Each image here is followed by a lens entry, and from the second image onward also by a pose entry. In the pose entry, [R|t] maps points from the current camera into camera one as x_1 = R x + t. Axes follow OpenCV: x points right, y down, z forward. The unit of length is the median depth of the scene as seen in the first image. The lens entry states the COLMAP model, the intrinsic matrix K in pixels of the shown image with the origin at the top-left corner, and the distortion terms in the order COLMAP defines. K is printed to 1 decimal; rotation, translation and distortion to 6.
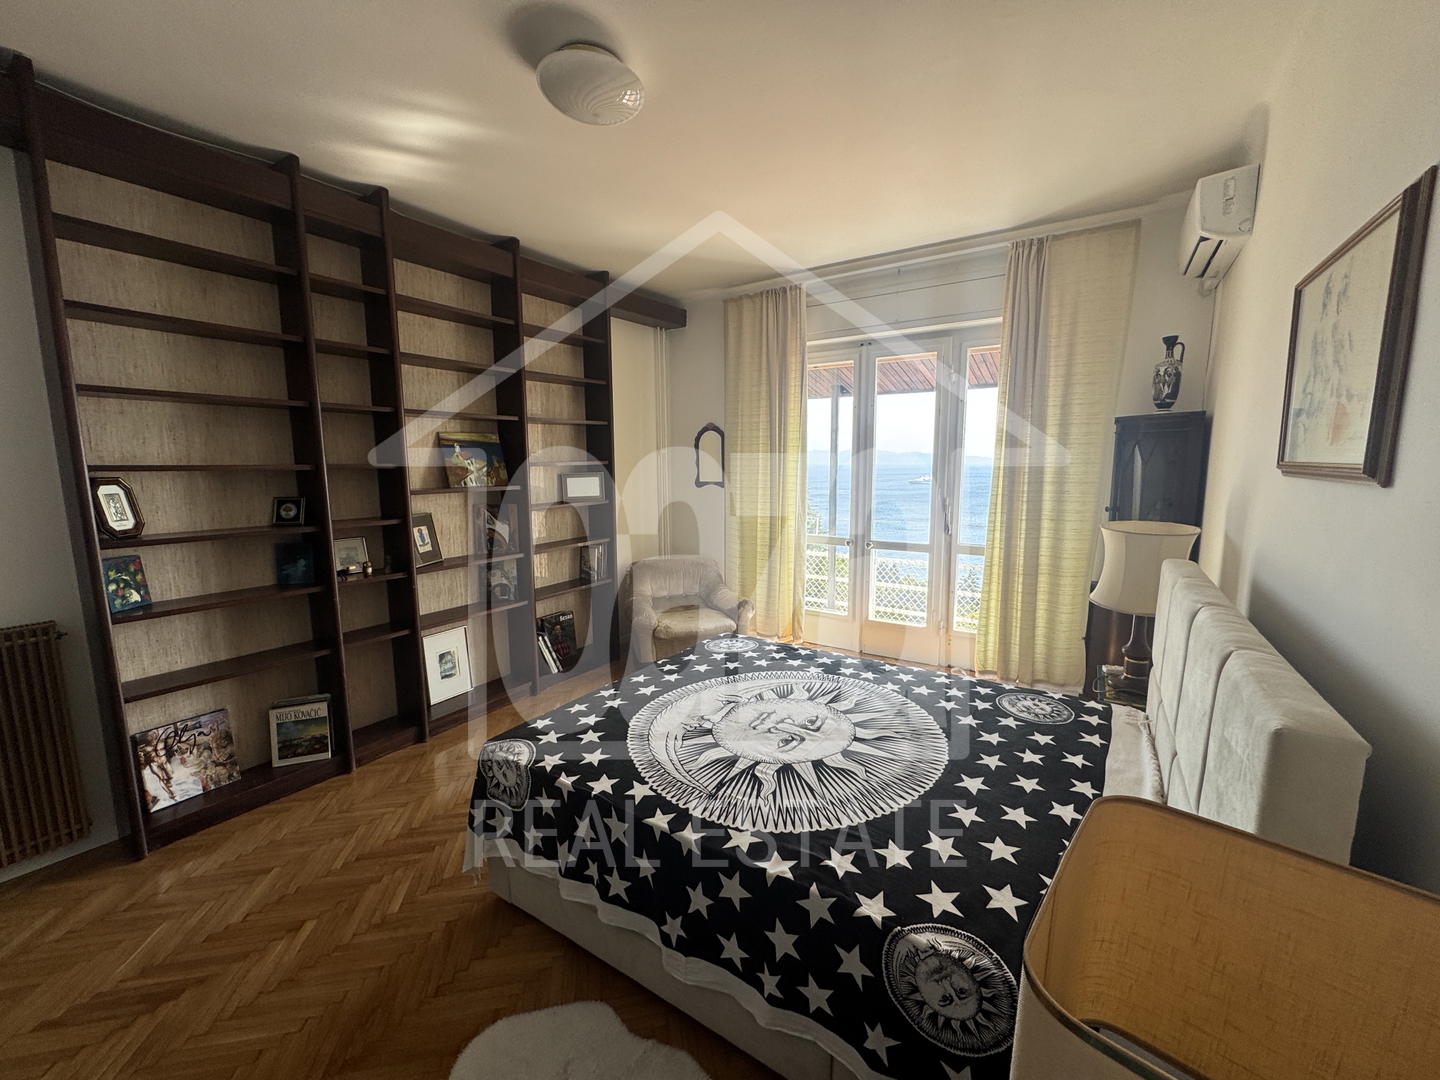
lens RADIAL K [[569.2, 0, 720.0], [0, 569.2, 540.0], [0, 0, 1]] dist [-0.005809, -0.000239]
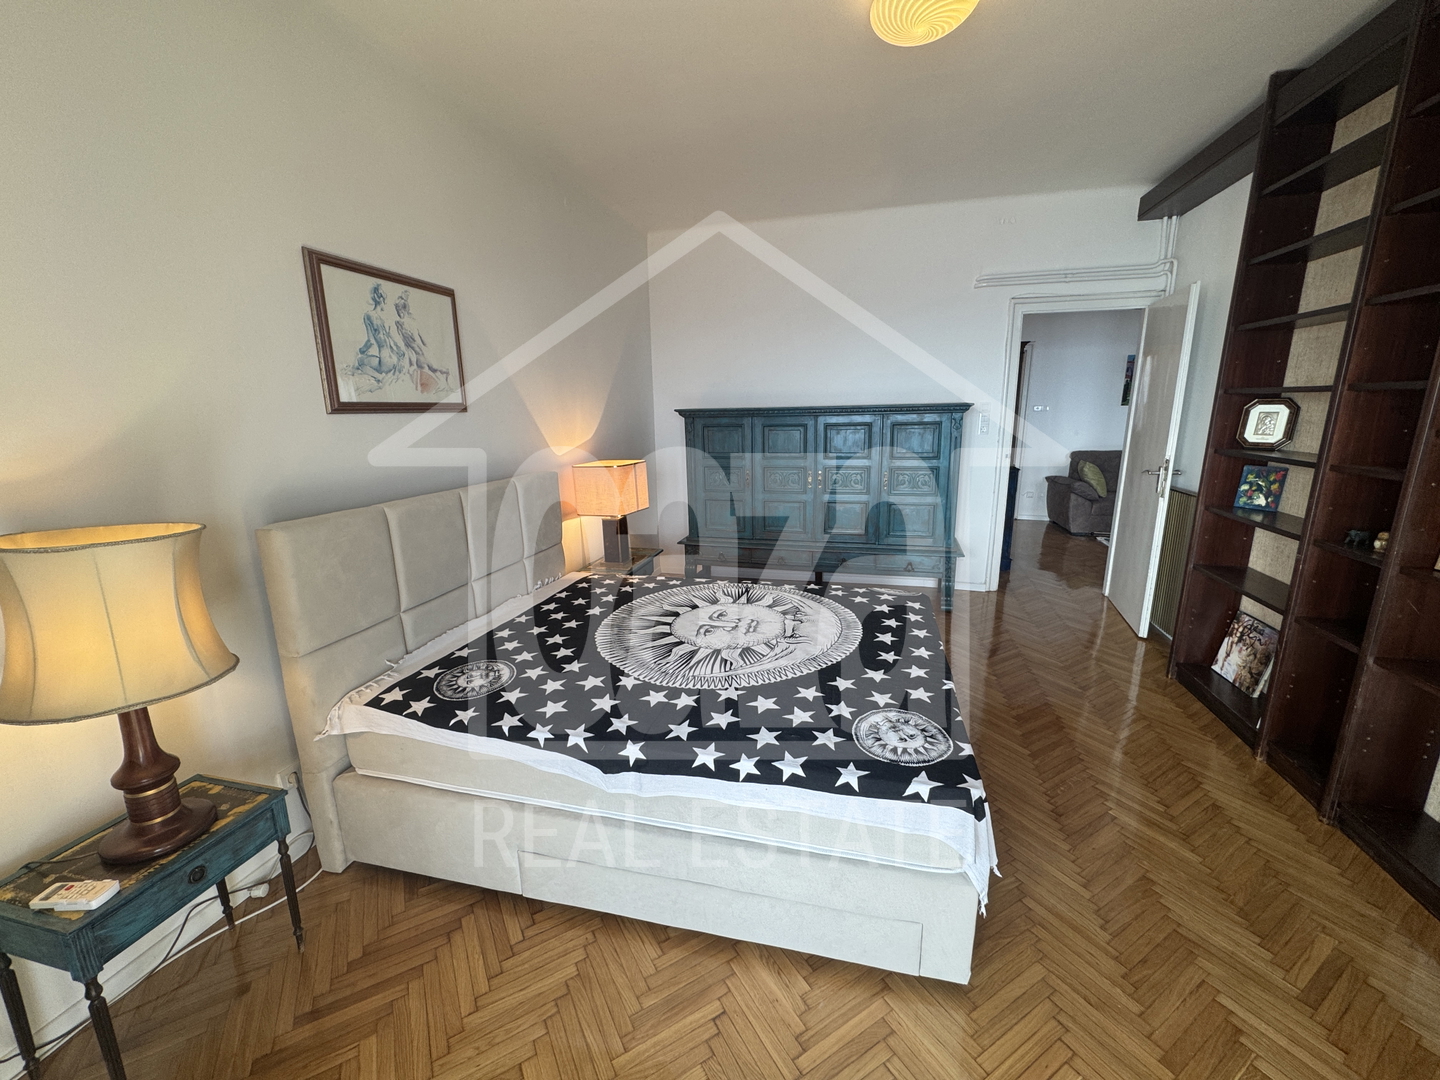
lens RADIAL K [[577.0, 0, 723.0], [0, 577.0, 535.7], [0, 0, 1]] dist [-0.002478, 0.000070]
pose [[-0.943947, 0.092387, -0.316906, 0.433261], [-0.024112, 0.938174, 0.345323, -0.227568], [0.329216, 0.333608, -0.883359, 1.771468]]
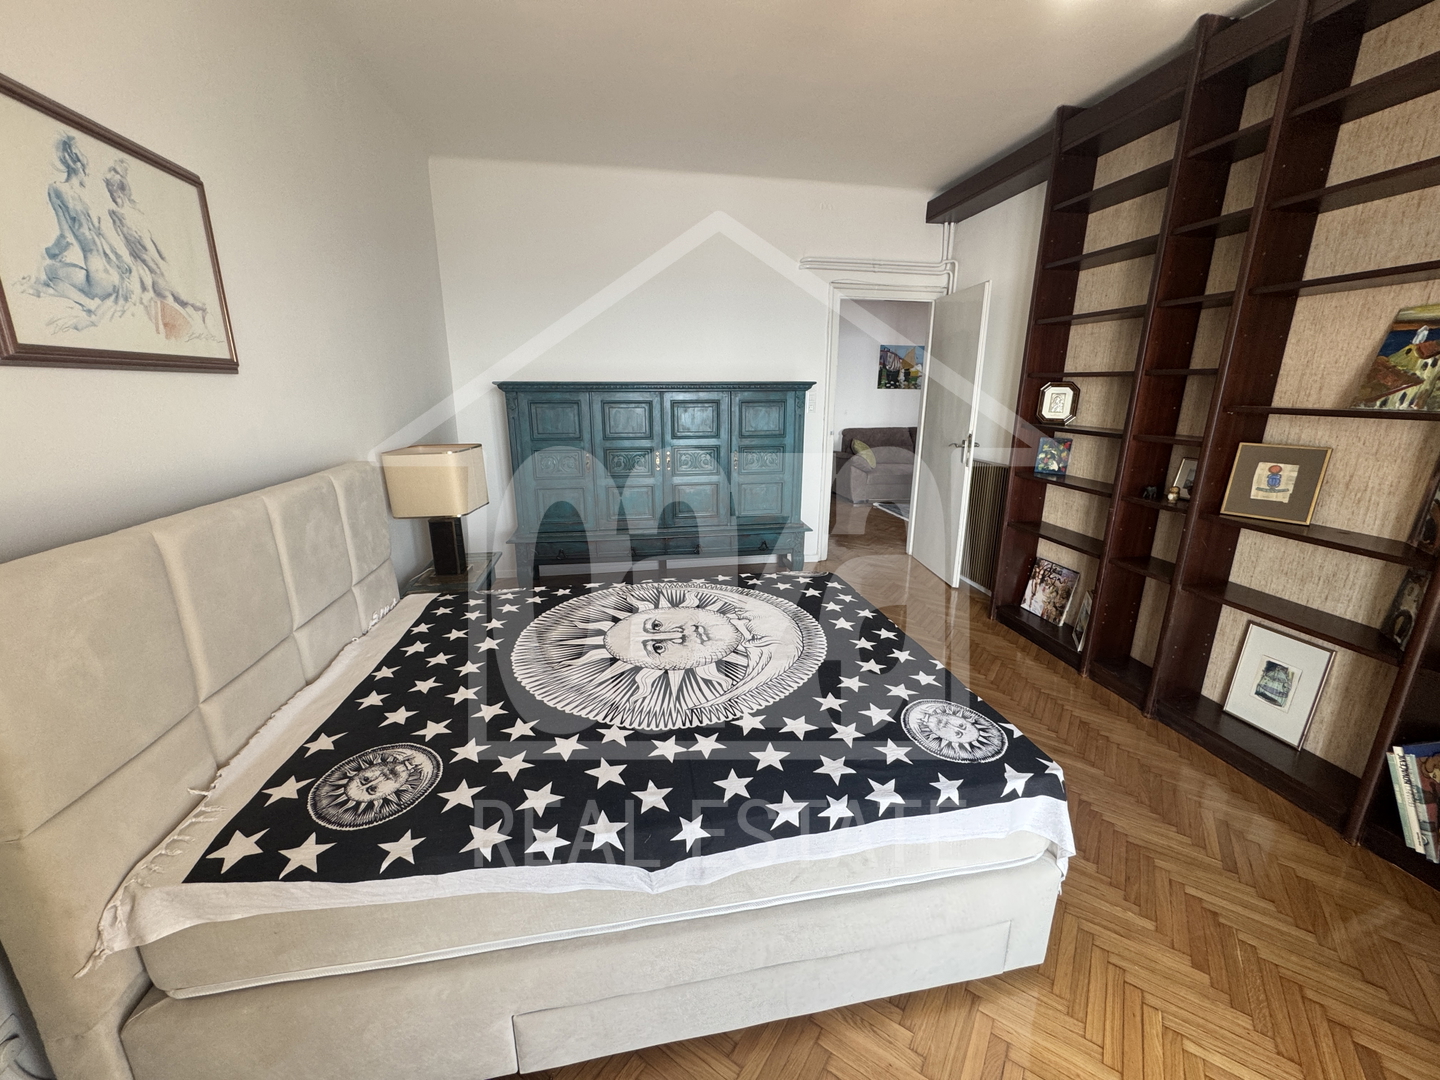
lens RADIAL K [[577.0, 0, 723.0], [0, 577.0, 535.7], [0, 0, 1]] dist [-0.002478, 0.000070]
pose [[-0.719607, 0.176769, -0.671504, 0.622233], [-0.096418, 0.932249, 0.348733, -0.172808], [0.687655, 0.315696, -0.653810, 1.481628]]
